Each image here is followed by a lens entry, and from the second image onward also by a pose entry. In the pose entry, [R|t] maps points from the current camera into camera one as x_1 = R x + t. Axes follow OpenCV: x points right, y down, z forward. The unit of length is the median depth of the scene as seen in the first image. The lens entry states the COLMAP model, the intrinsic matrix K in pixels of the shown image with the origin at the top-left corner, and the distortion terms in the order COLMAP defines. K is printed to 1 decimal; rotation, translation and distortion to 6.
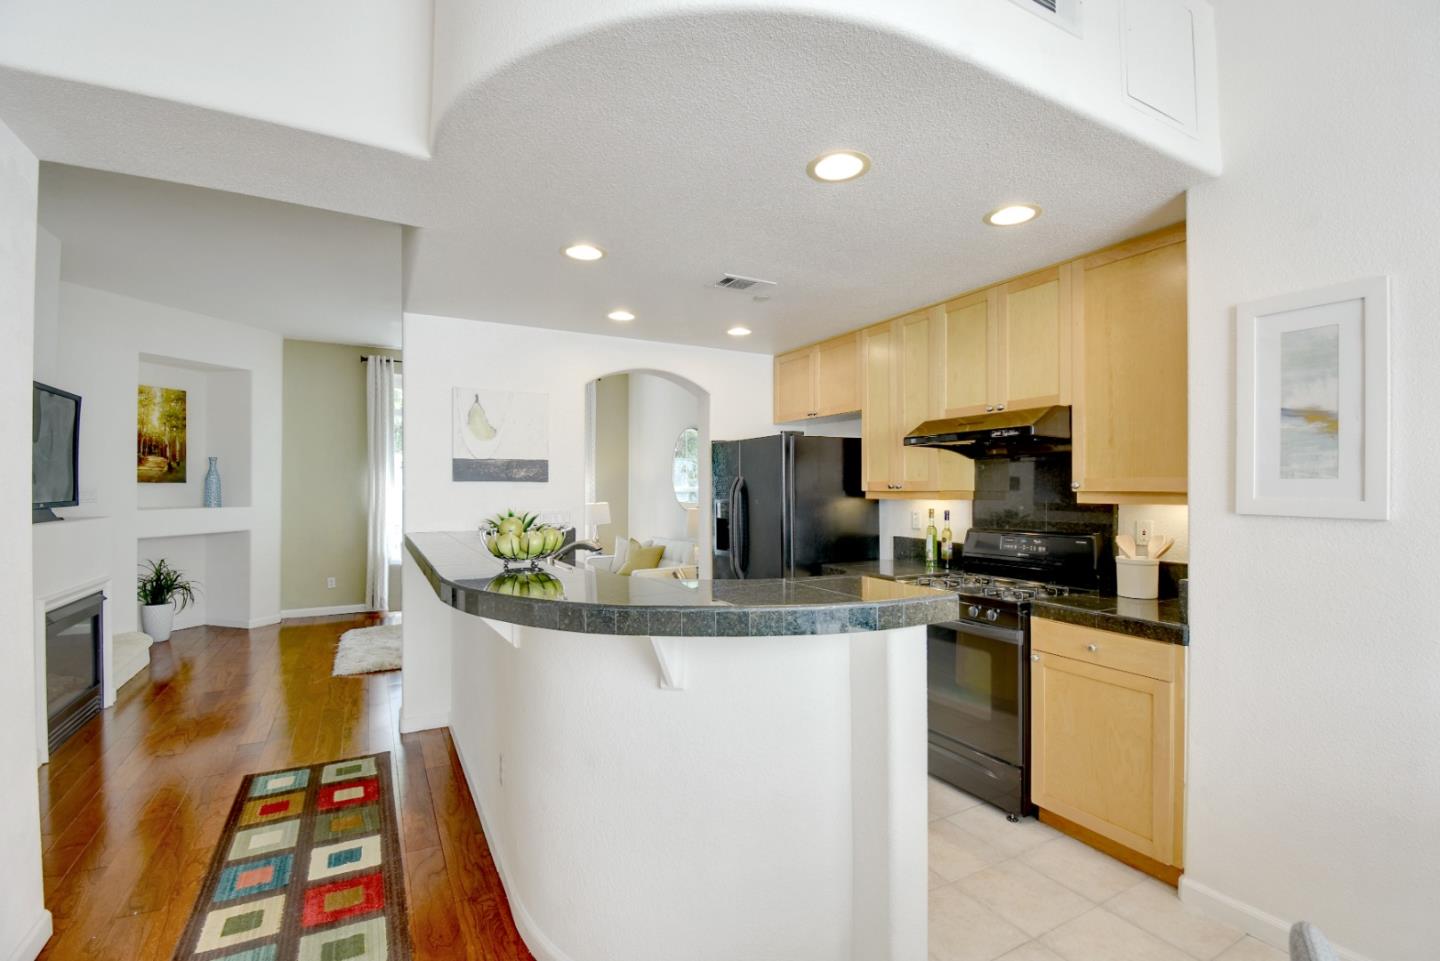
lens RADIAL K [[648.2, 0, 715.8], [0, 648.2, 487.8], [0, 0, 1]] dist [0.014629, -0.018029]
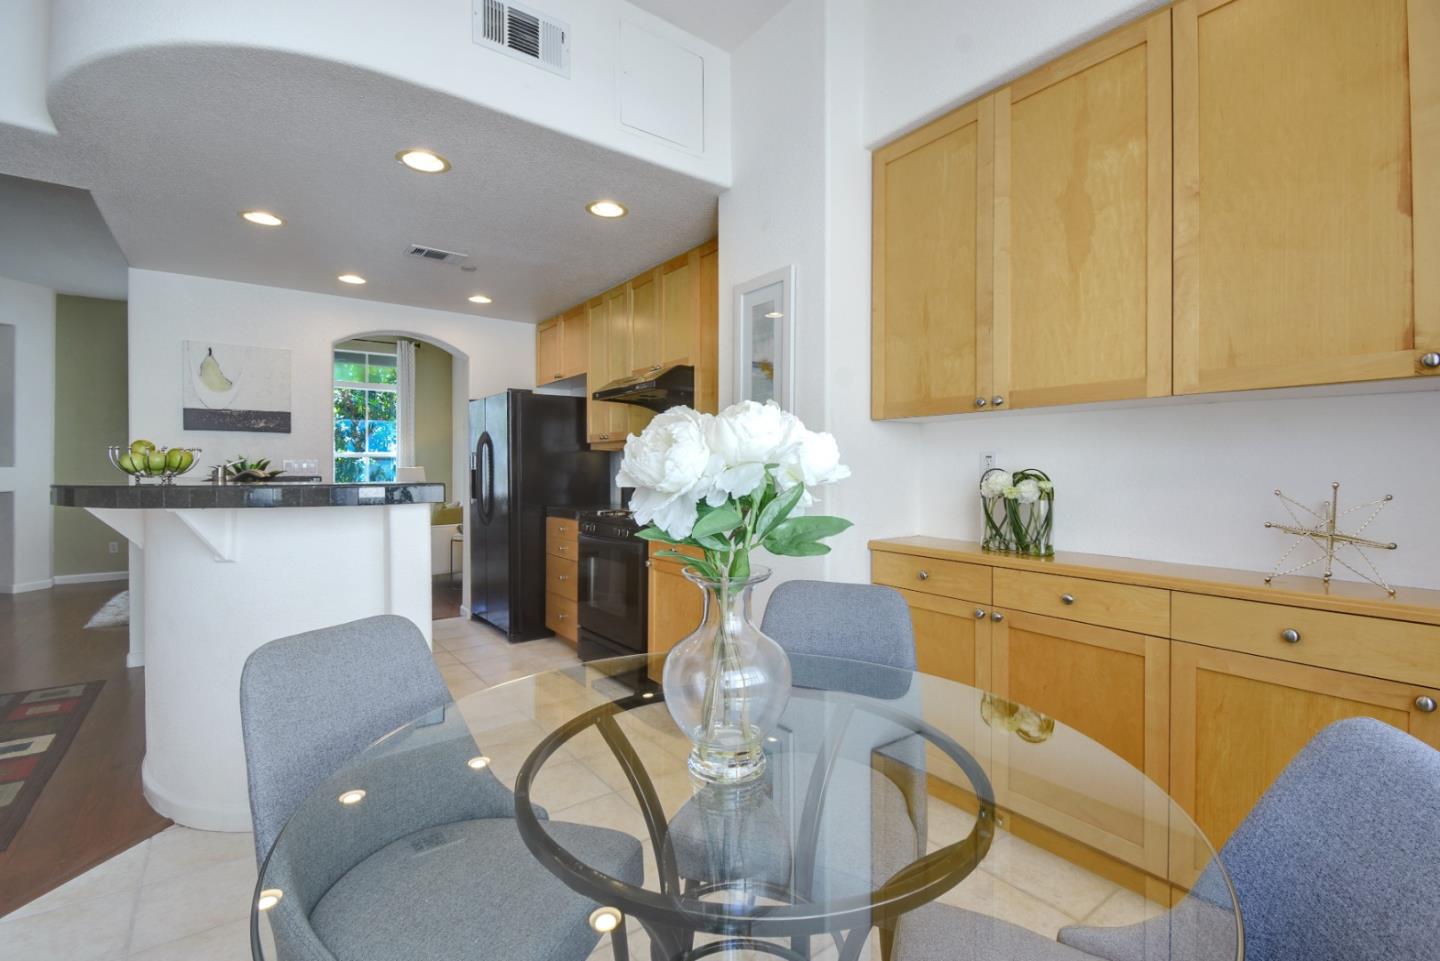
lens RADIAL K [[650.4, 0, 726.6], [0, 650.4, 474.0], [0, 0, 1]] dist [0.019680, -0.018608]
pose [[0.988716, -0.000390, 0.149804, 0.306742], [-0.000545, 0.999981, 0.006201, 0.054591], [-0.149803, -0.006212, 0.988696, -0.181699]]
